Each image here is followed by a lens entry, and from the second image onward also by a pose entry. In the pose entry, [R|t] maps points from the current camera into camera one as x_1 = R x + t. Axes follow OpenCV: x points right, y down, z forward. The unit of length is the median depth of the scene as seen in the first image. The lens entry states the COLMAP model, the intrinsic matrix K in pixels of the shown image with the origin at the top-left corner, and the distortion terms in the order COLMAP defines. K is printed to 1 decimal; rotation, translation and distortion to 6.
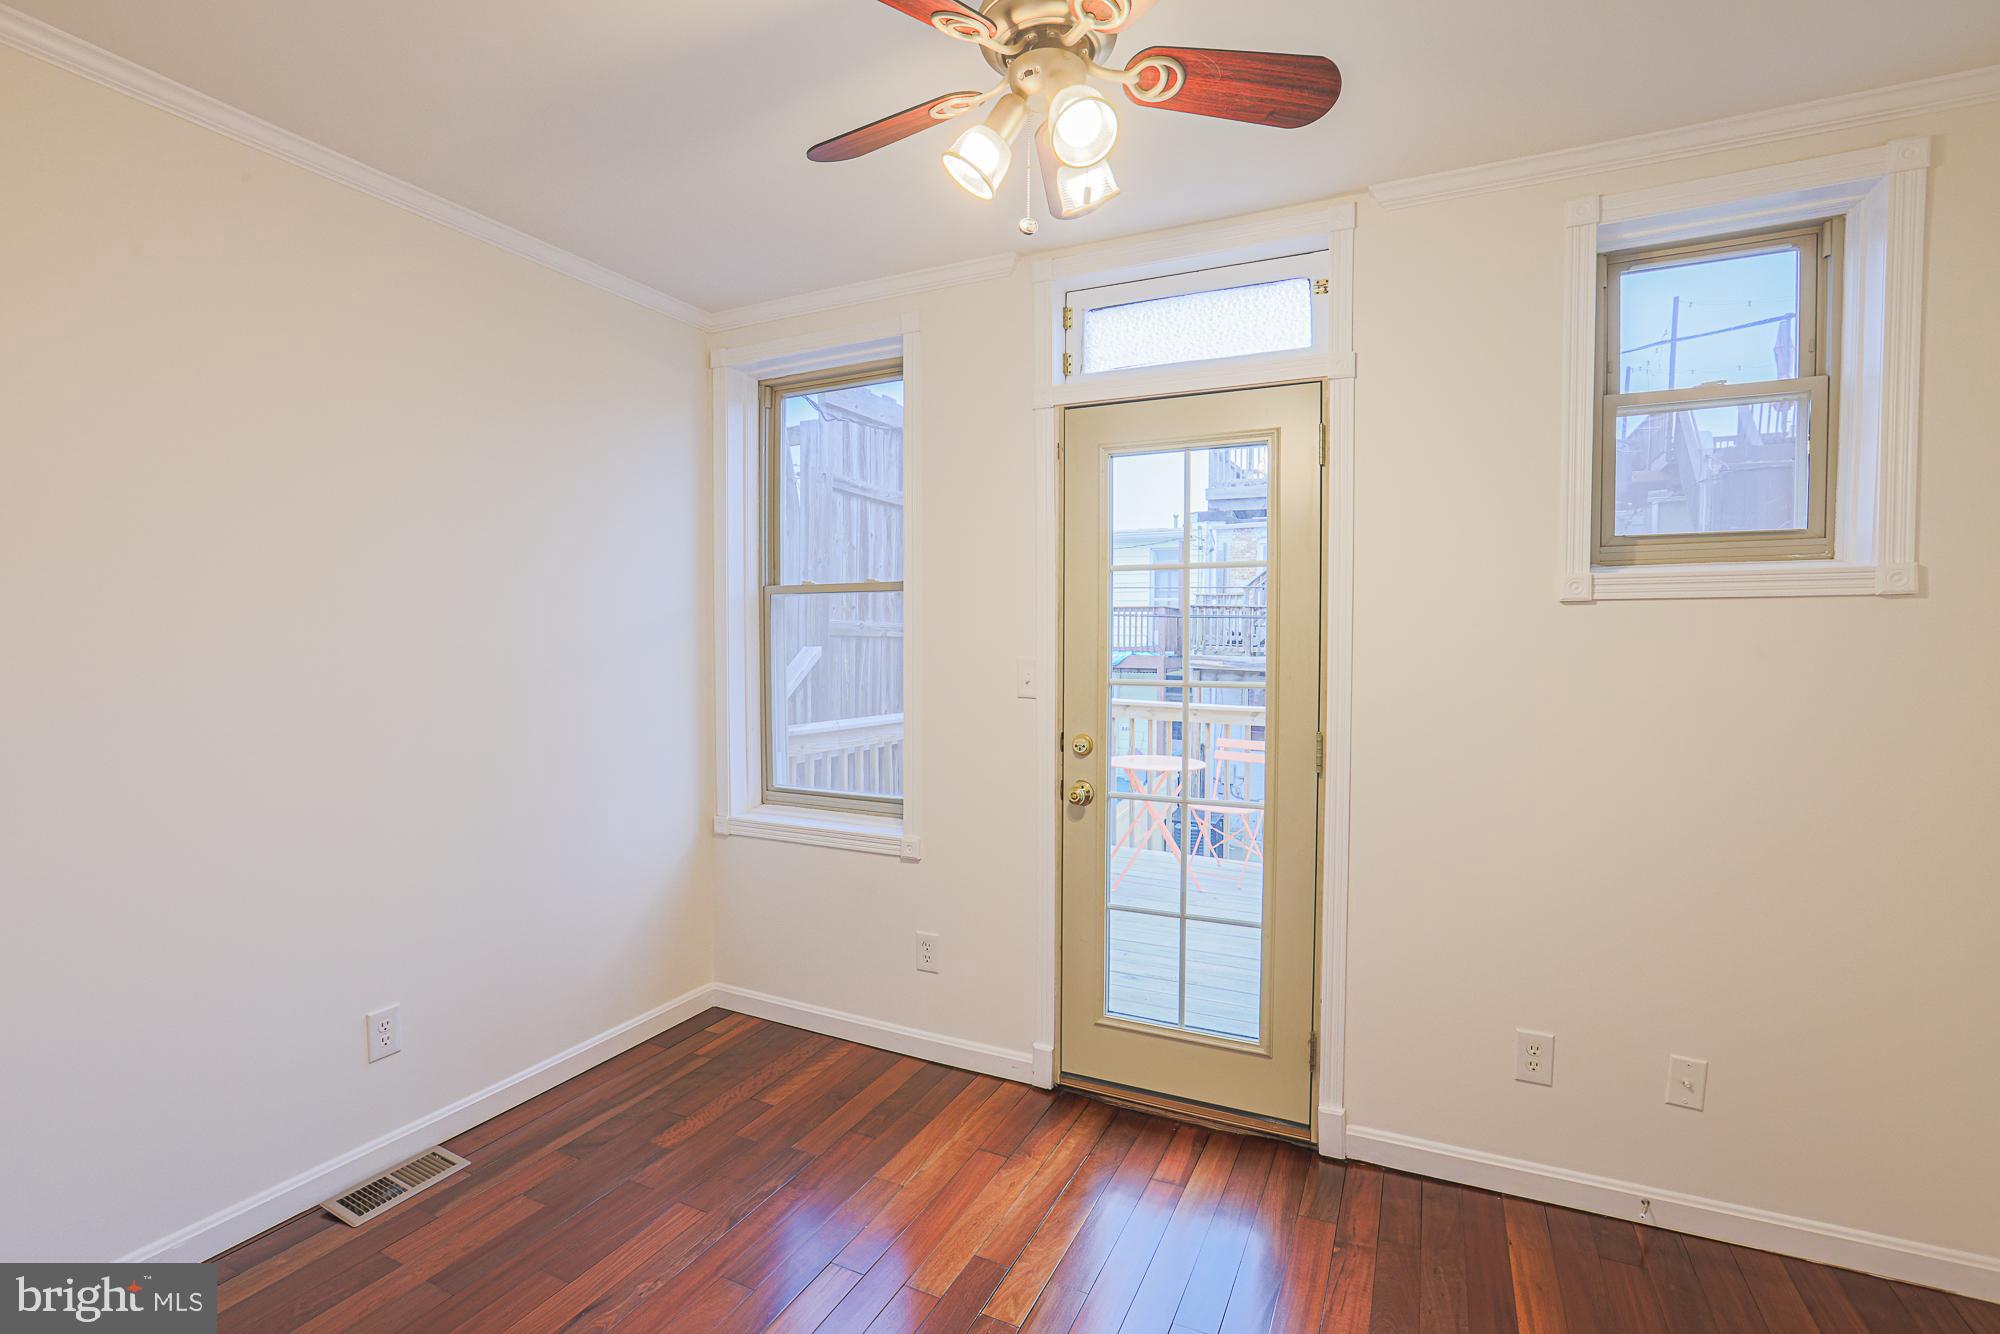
lens RADIAL K [[904.4, 0, 1010.4], [0, 904.4, 663.0], [0, 0, 1]] dist [-0.020785, 0.004910]
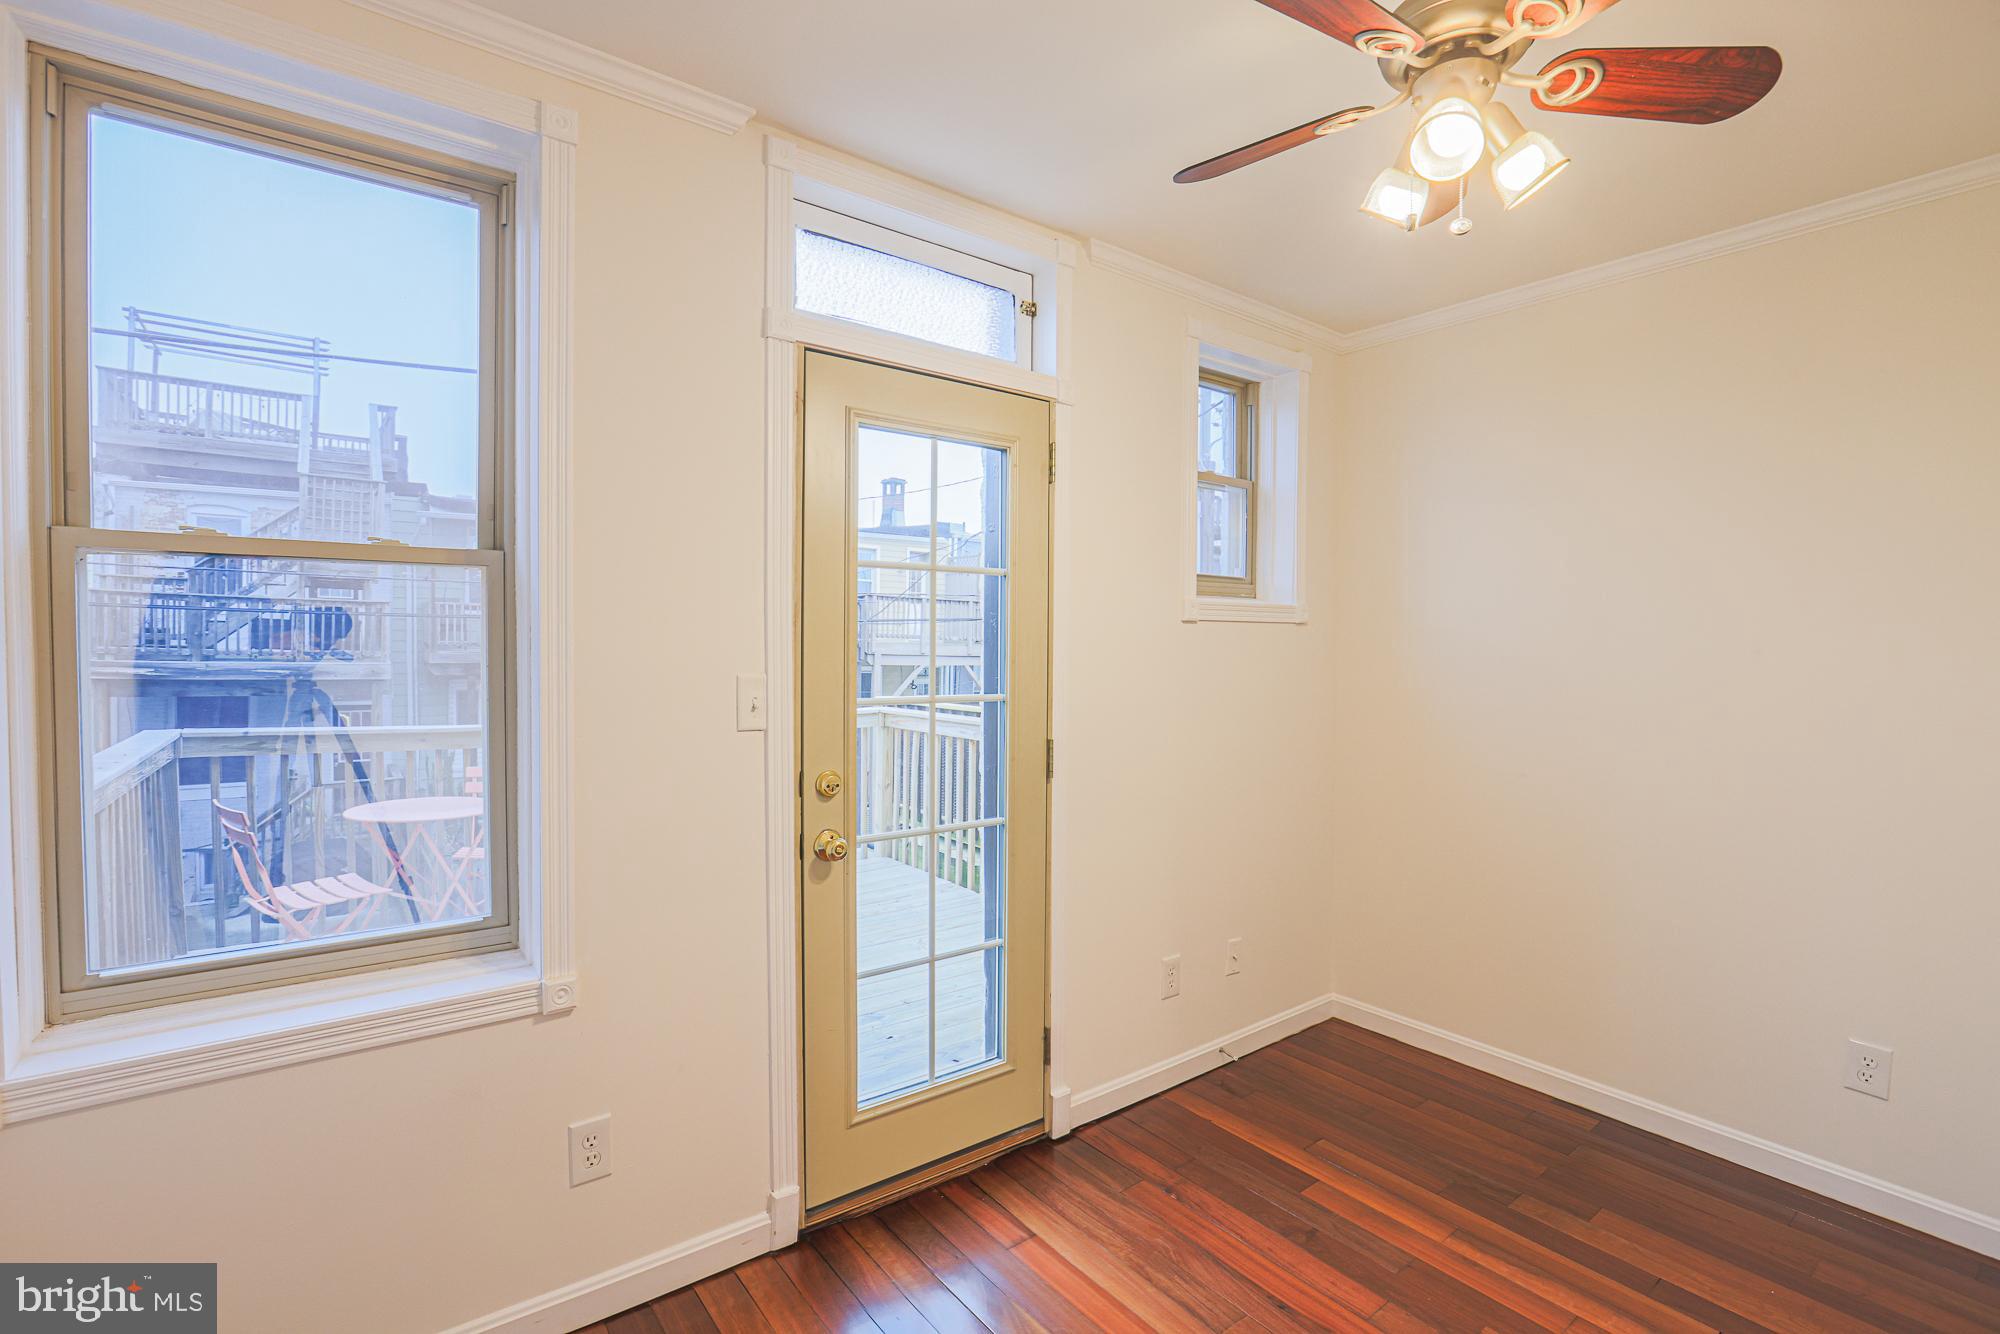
lens RADIAL K [[904.4, 0, 971.7], [0, 904.4, 666.8], [0, 0, 1]] dist [-0.020785, 0.004910]
pose [[0.477039, -0.020395, 0.878645, -0.435848], [0.016425, 0.999763, 0.014288, -0.016168], [-0.878728, 0.007616, 0.477261, 0.407554]]
